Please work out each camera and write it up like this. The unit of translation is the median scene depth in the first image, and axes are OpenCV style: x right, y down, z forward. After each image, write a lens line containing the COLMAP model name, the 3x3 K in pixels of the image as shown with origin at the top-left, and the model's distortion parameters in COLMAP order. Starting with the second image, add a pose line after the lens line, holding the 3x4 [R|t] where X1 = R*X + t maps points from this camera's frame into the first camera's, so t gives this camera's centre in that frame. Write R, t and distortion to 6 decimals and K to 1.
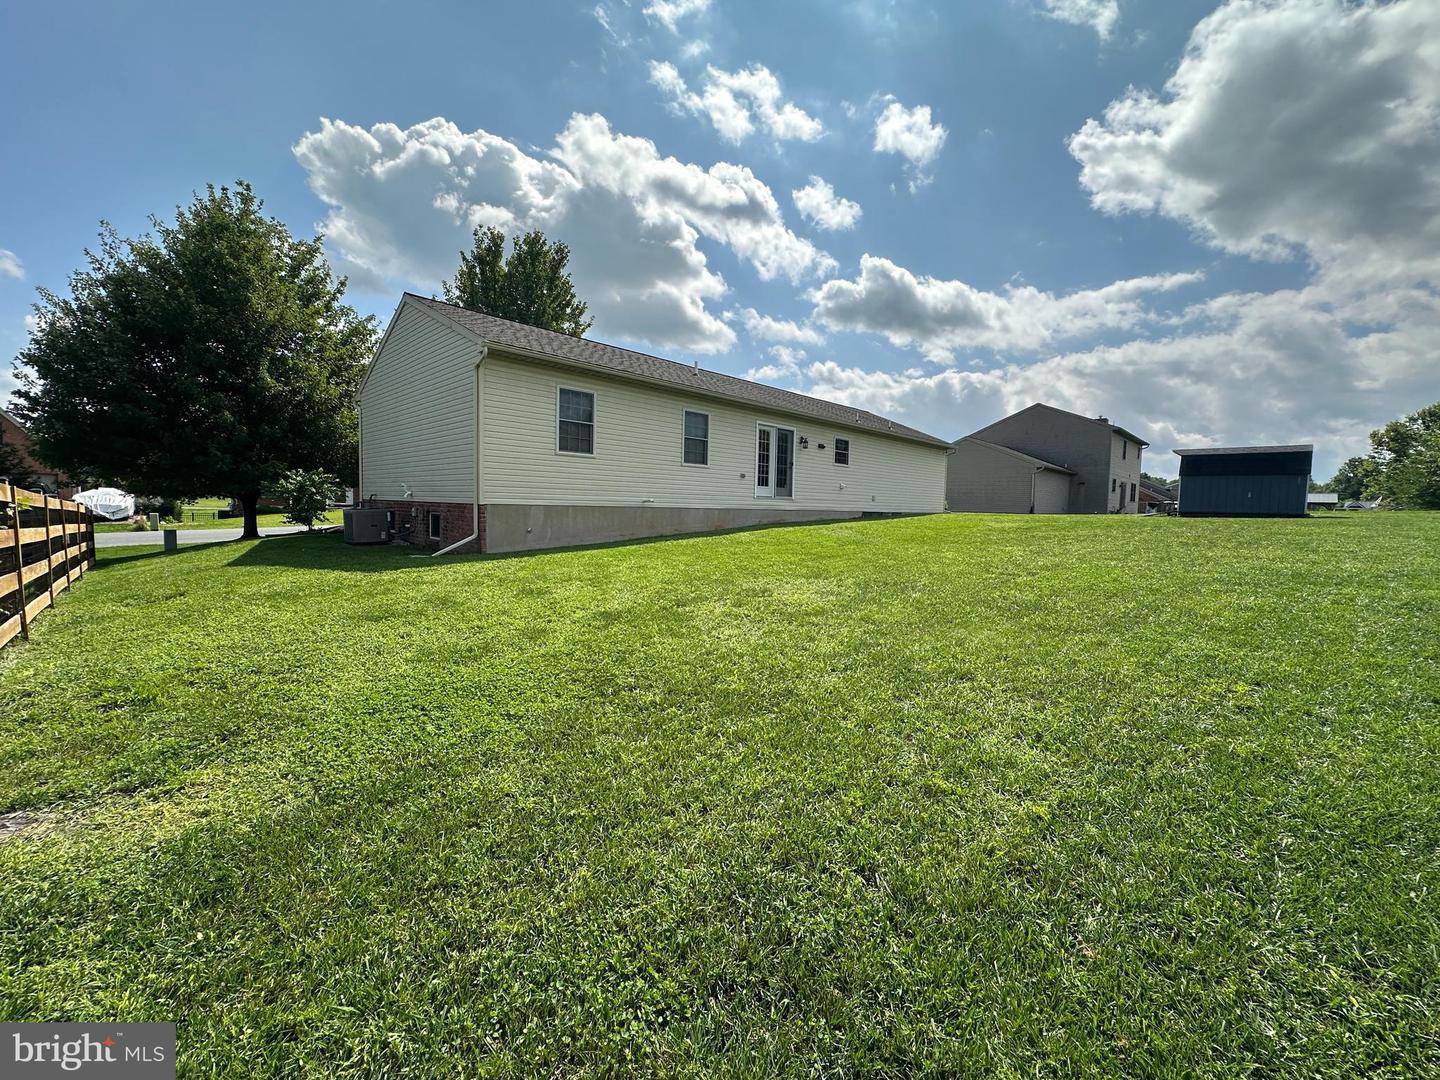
lens RADIAL K [[569.7, 0, 723.3], [0, 569.7, 537.7], [0, 0, 1]] dist [-0.003422, -0.000177]
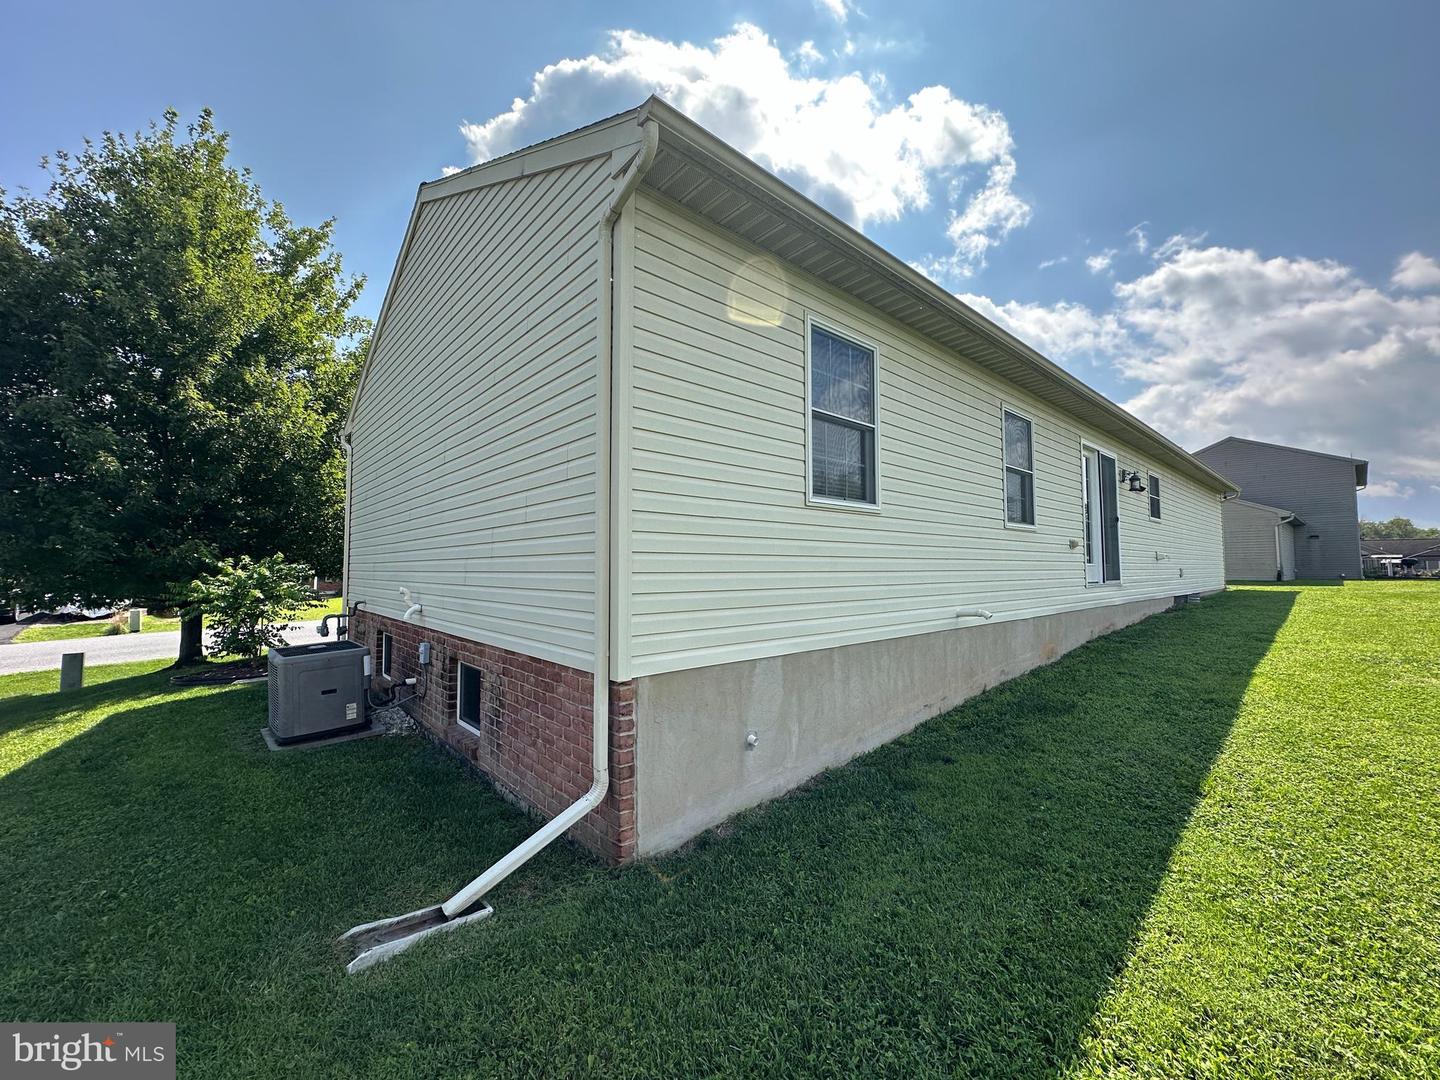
lens RADIAL K [[569.7, 0, 723.3], [0, 569.7, 537.7], [0, 0, 1]] dist [-0.003422, -0.000177]
pose [[0.997307, -0.030750, -0.066588, -0.226965], [0.023067, 0.993301, -0.113229, -0.062207], [0.069624, 0.111388, 0.991335, 0.459070]]
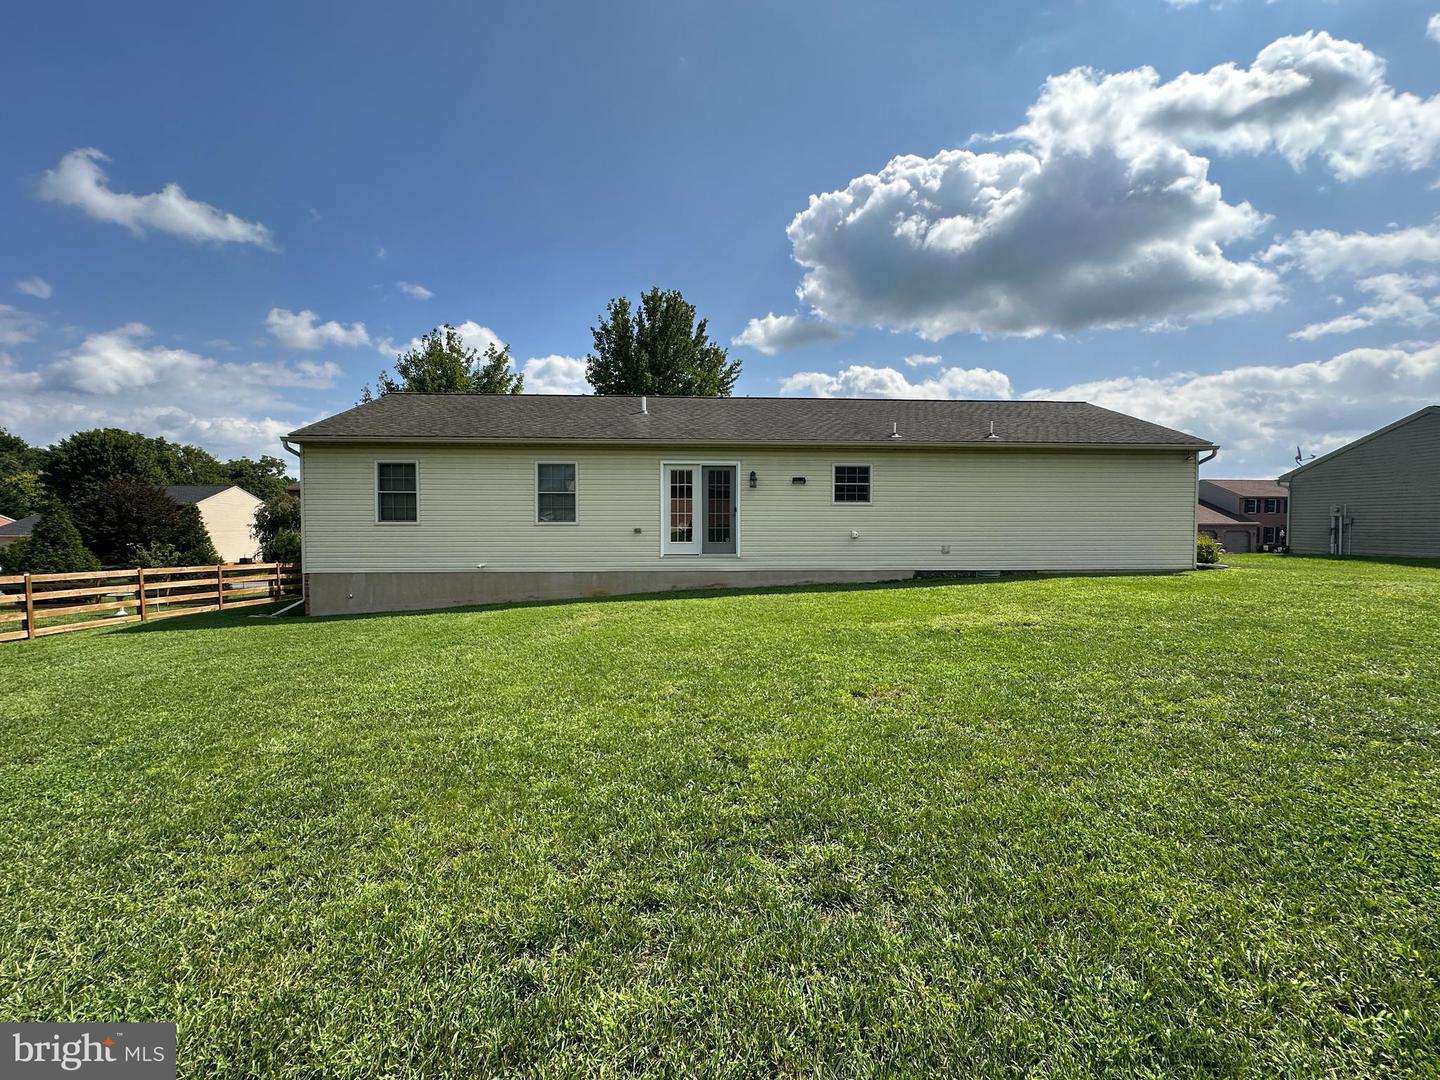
lens RADIAL K [[602.2, 0, 716.1], [0, 602.2, 543.8], [0, 0, 1]] dist [-0.001382, 0.000331]
pose [[0.746004, -0.000365, -0.665941, 0.655993], [-0.020064, 0.999534, -0.023024, -0.069332], [0.665639, 0.030537, 0.745649, 0.414426]]
